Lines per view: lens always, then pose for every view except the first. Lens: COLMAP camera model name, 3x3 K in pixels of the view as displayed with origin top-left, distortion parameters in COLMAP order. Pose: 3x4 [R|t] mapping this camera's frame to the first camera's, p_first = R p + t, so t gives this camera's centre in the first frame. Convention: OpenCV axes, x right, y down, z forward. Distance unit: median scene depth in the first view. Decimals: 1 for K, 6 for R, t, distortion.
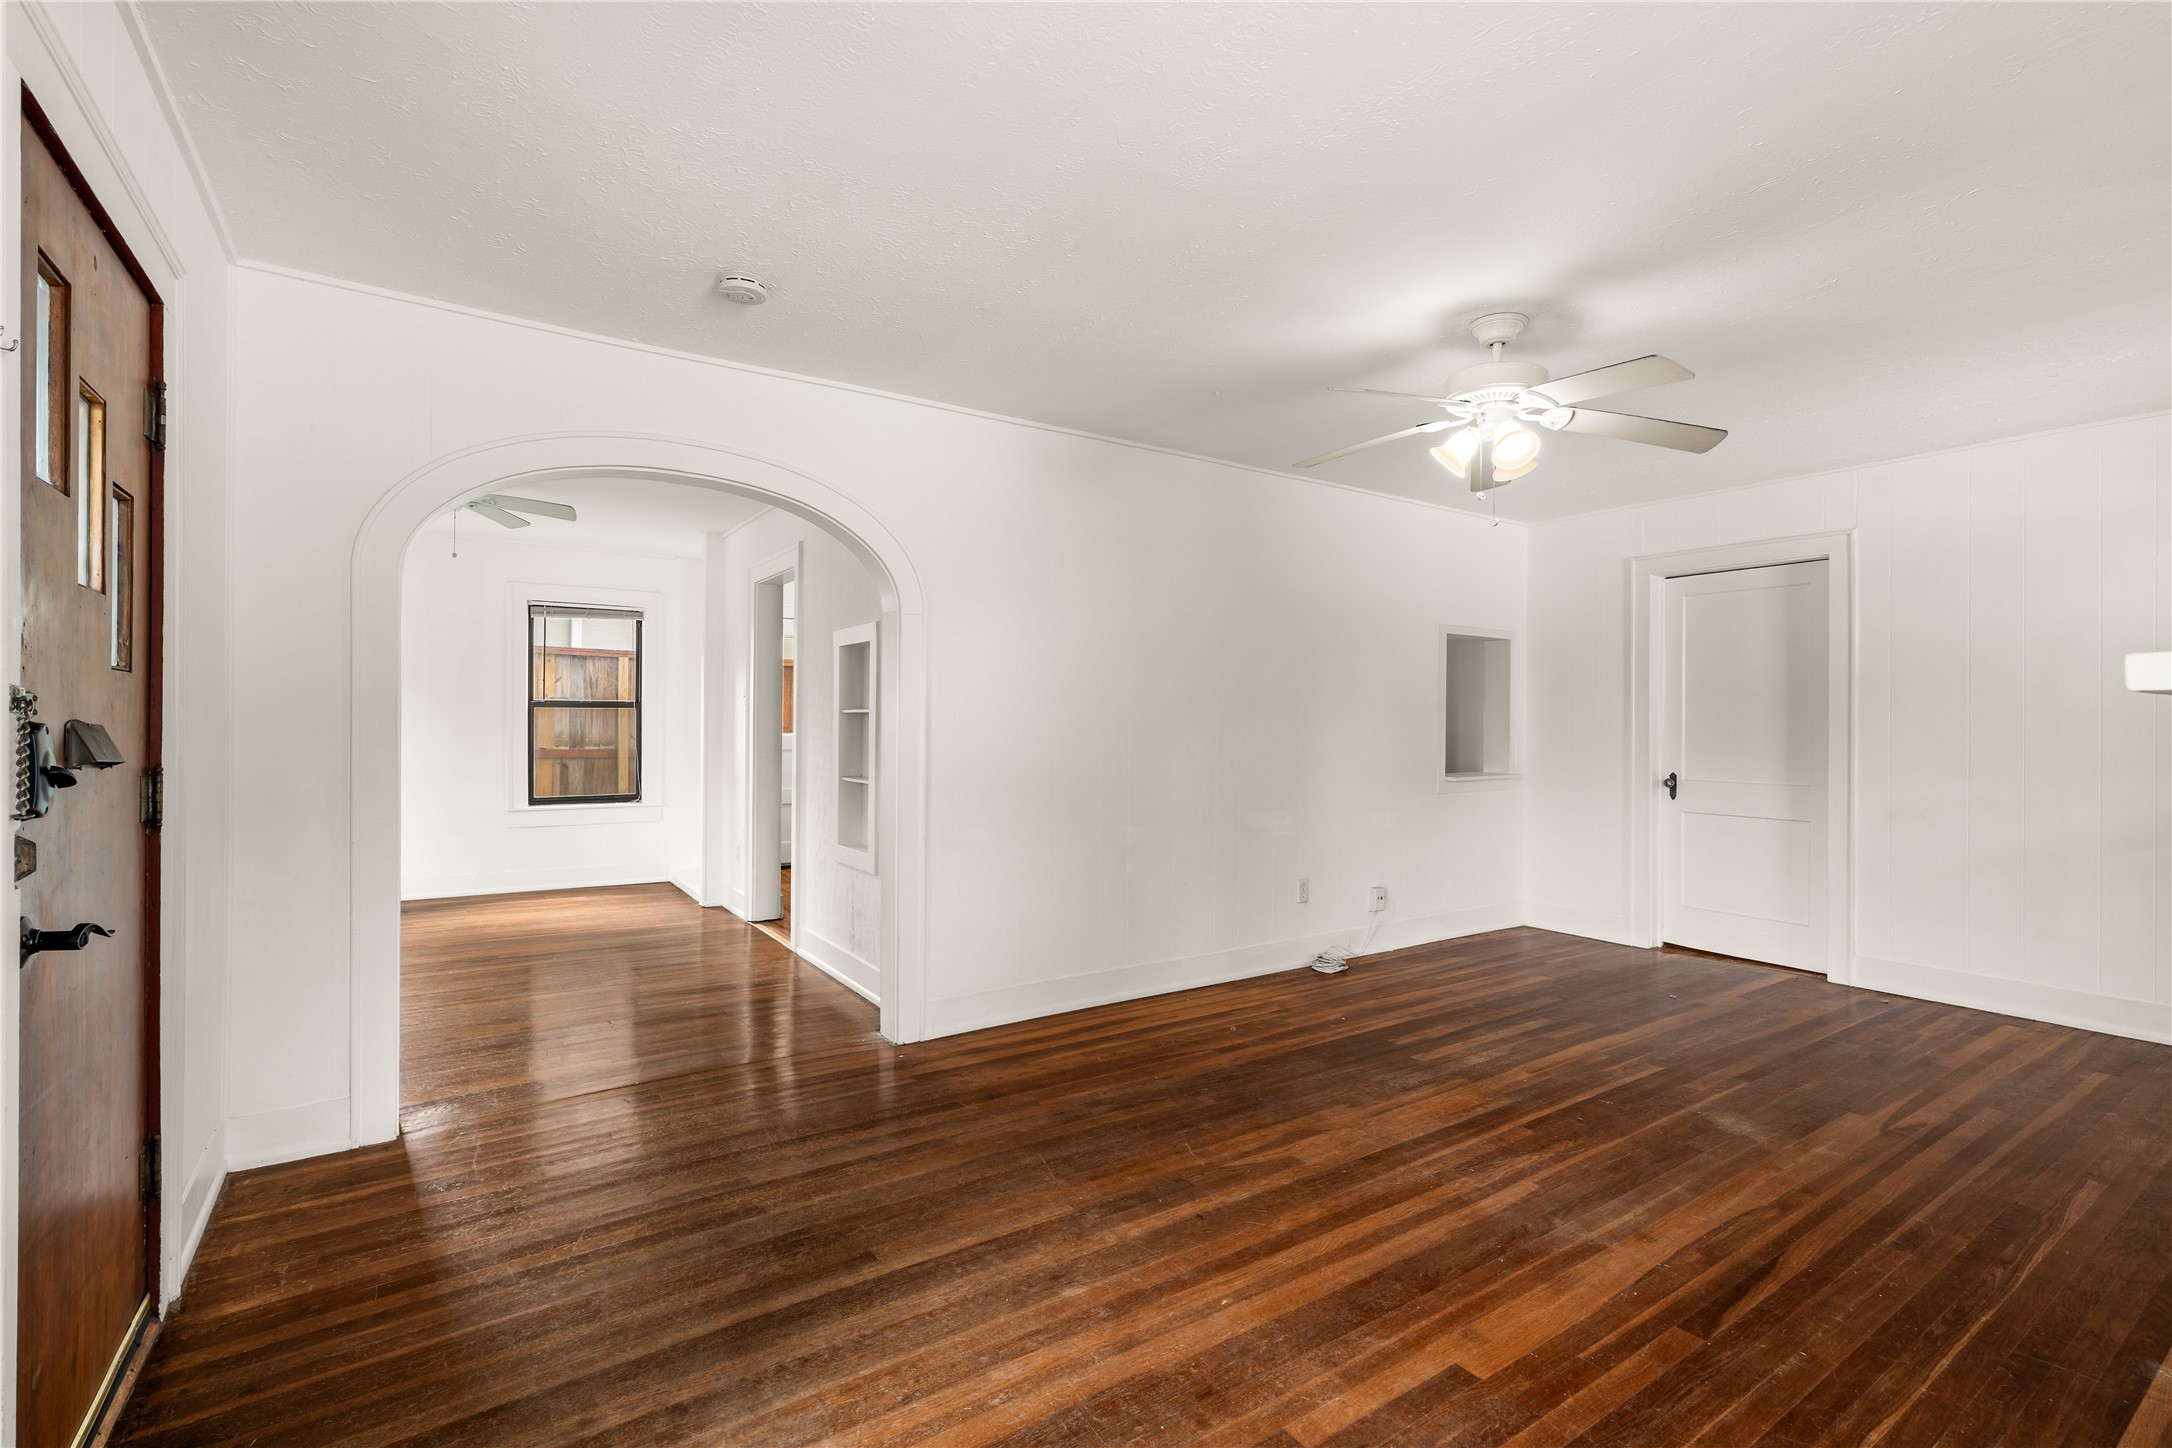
lens RADIAL K [[975.1, 0, 1082.5], [0, 975.1, 721.1], [0, 0, 1]] dist [-0.004442, -0.000383]
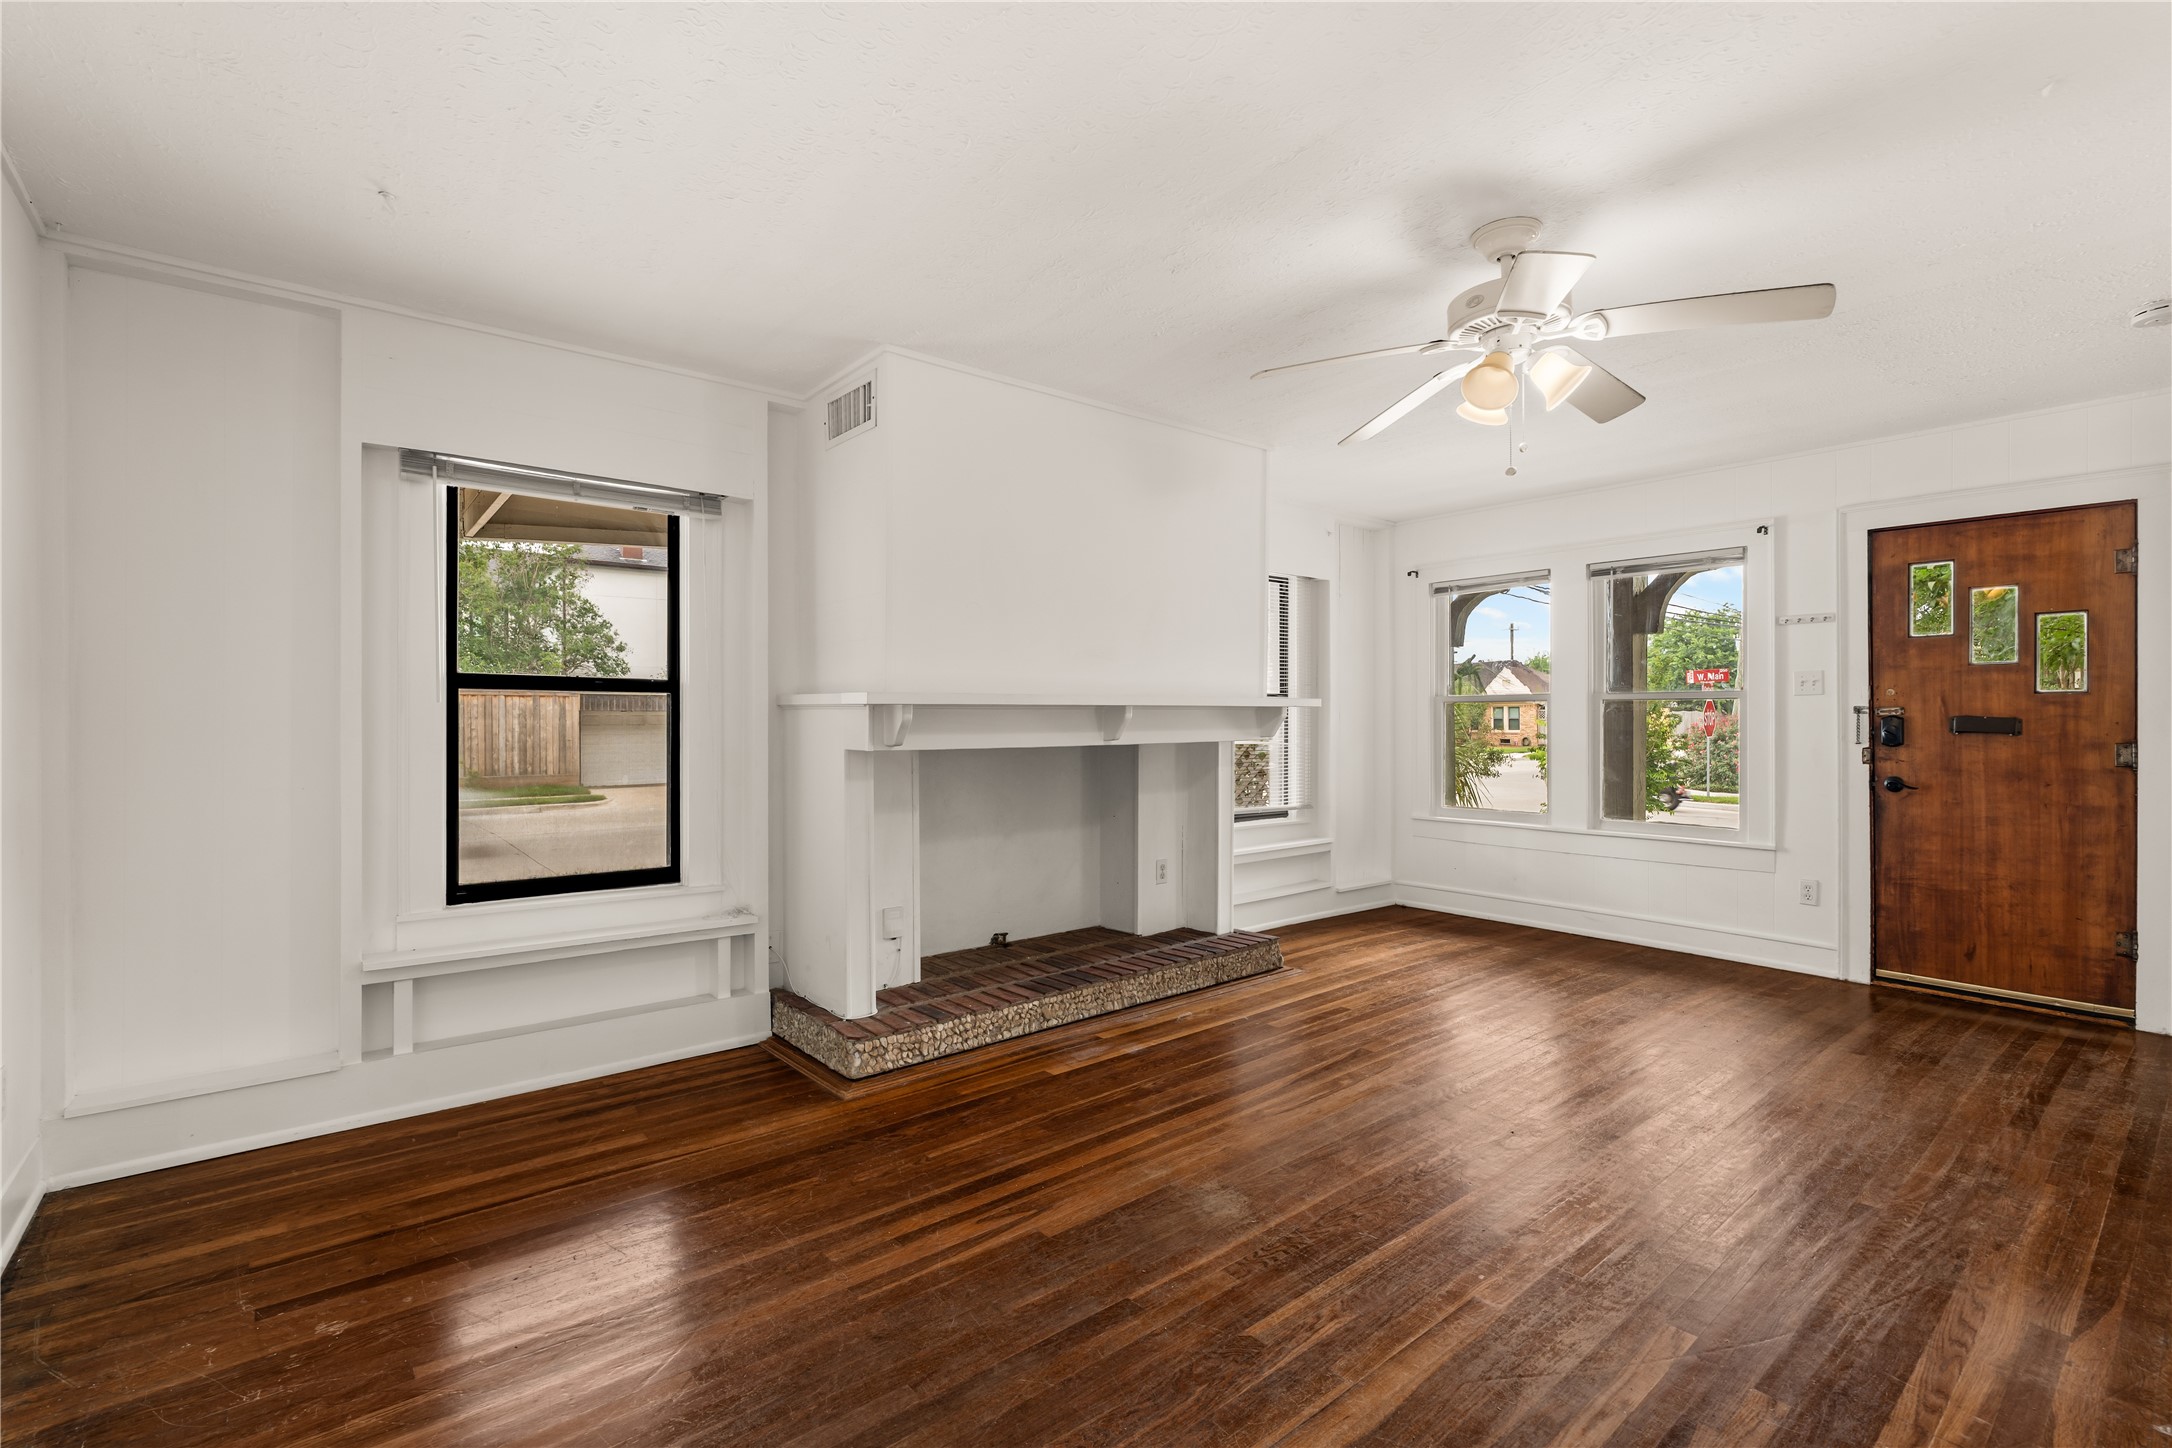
lens RADIAL K [[975.1, 0, 1082.5], [0, 975.1, 721.1], [0, 0, 1]] dist [-0.004442, -0.000383]
pose [[-0.995533, -0.003774, -0.094335, 0.897699], [-0.003653, 0.999992, -0.001454, 0.015583], [0.094340, -0.001103, -0.995539, 1.863414]]
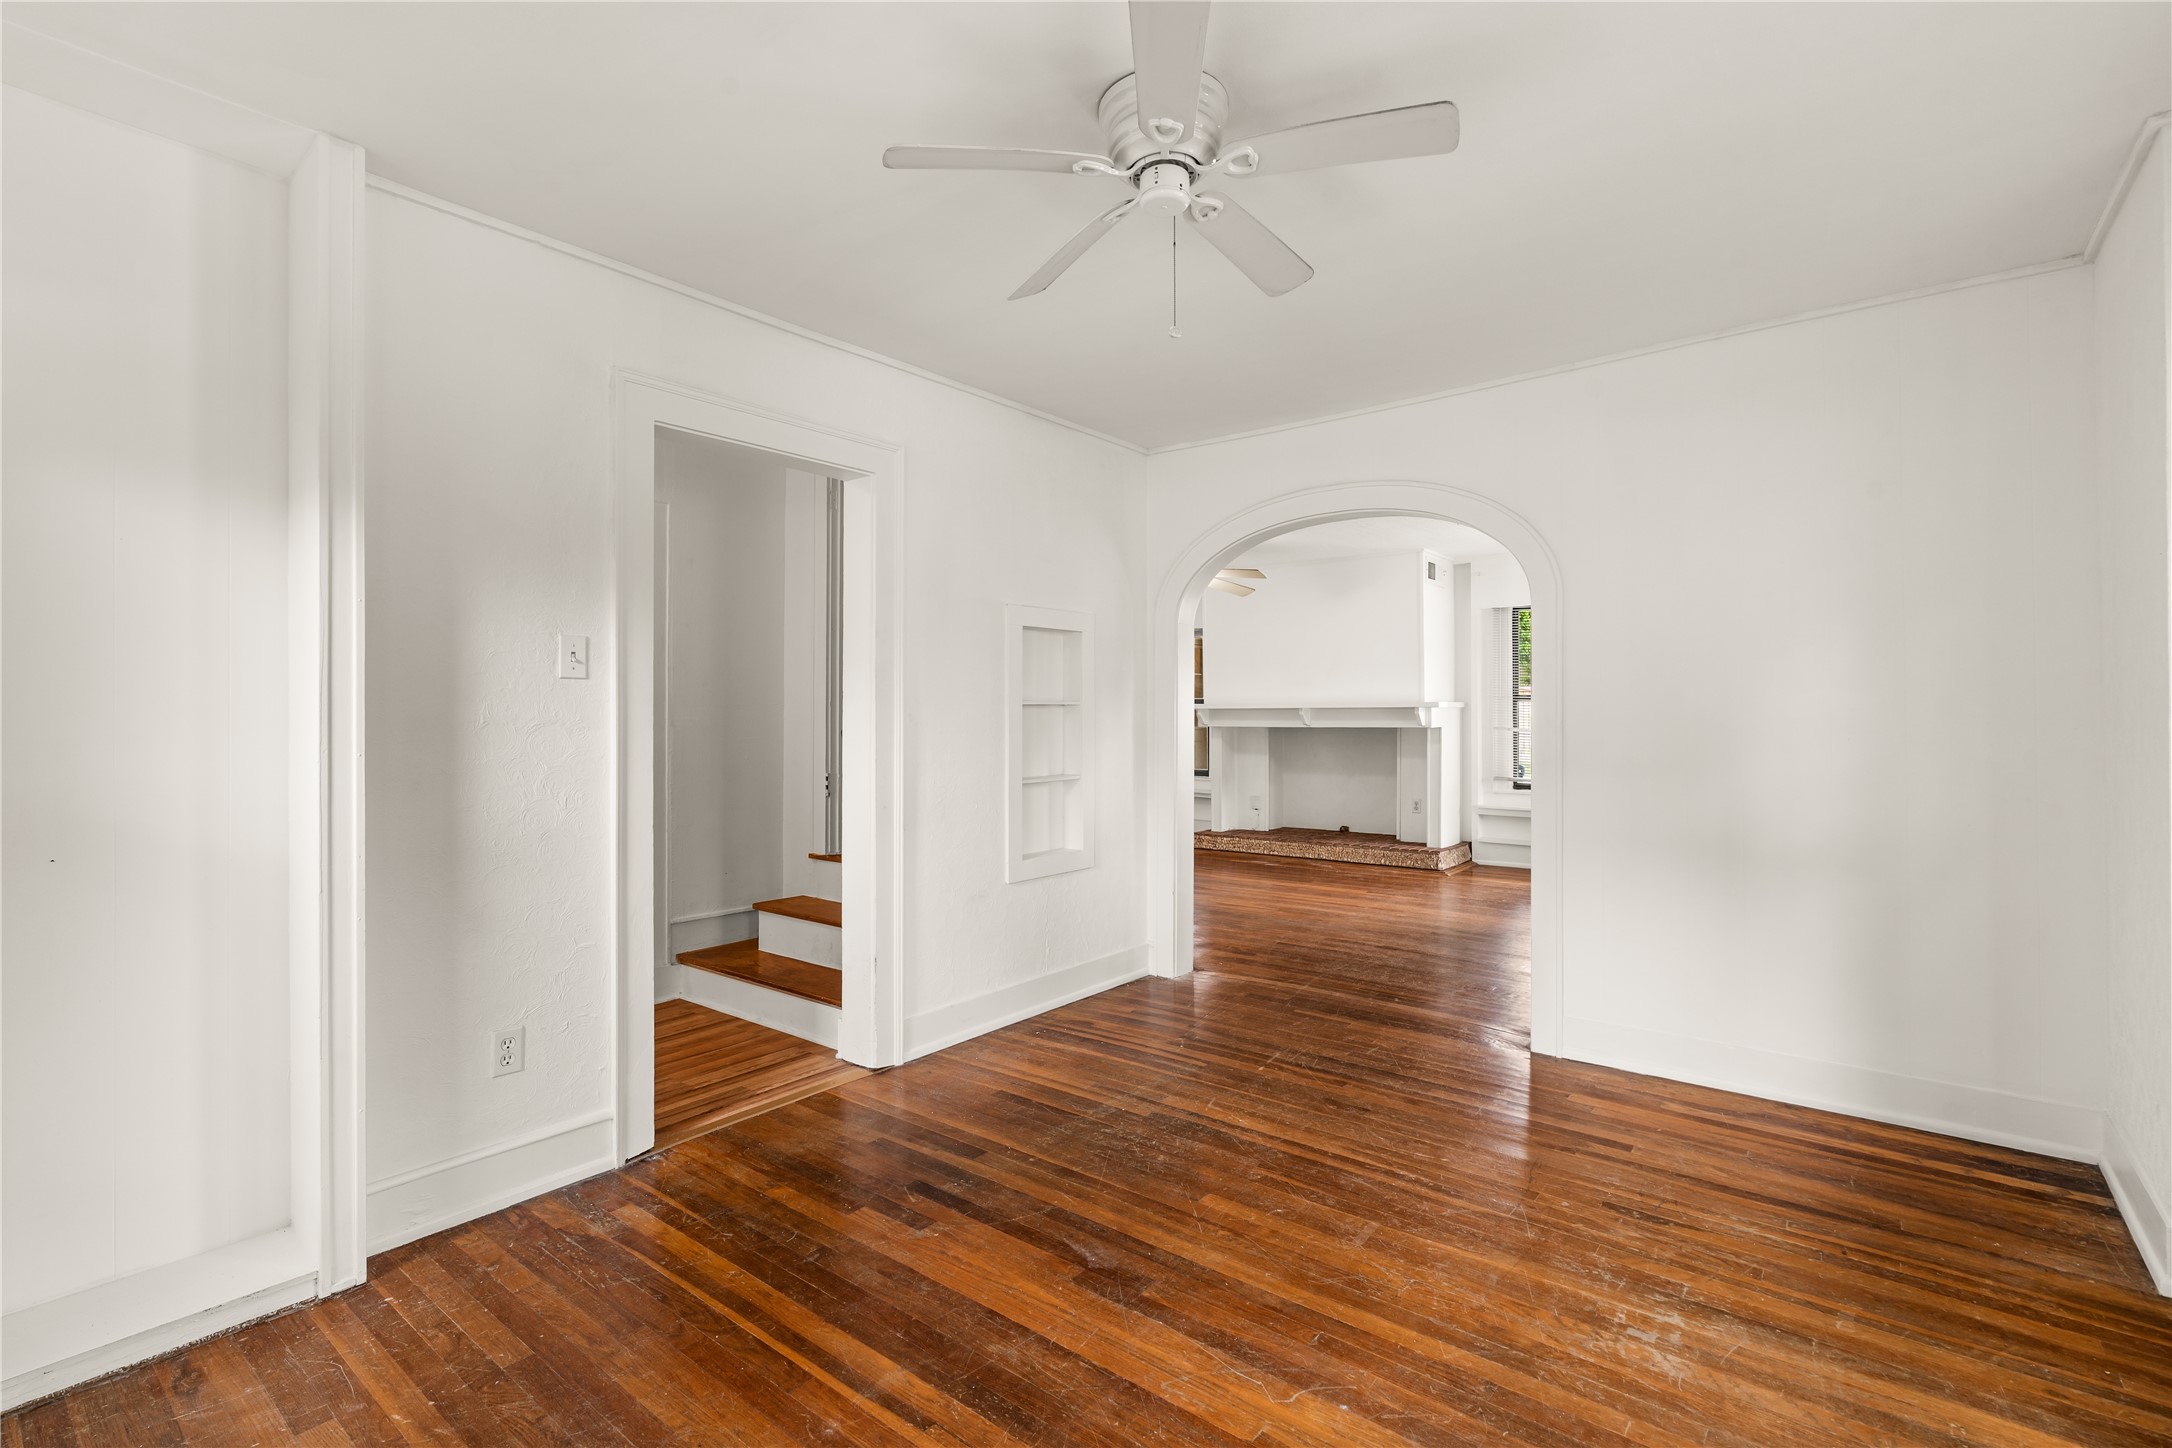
lens RADIAL K [[975.1, 0, 1082.5], [0, 975.1, 721.1], [0, 0, 1]] dist [-0.004442, -0.000383]
pose [[-0.295163, -0.011904, 0.955373, -1.734613], [0.001252, 0.999917, 0.012846, -0.008168], [-0.955446, 0.004988, -0.295123, 1.945595]]
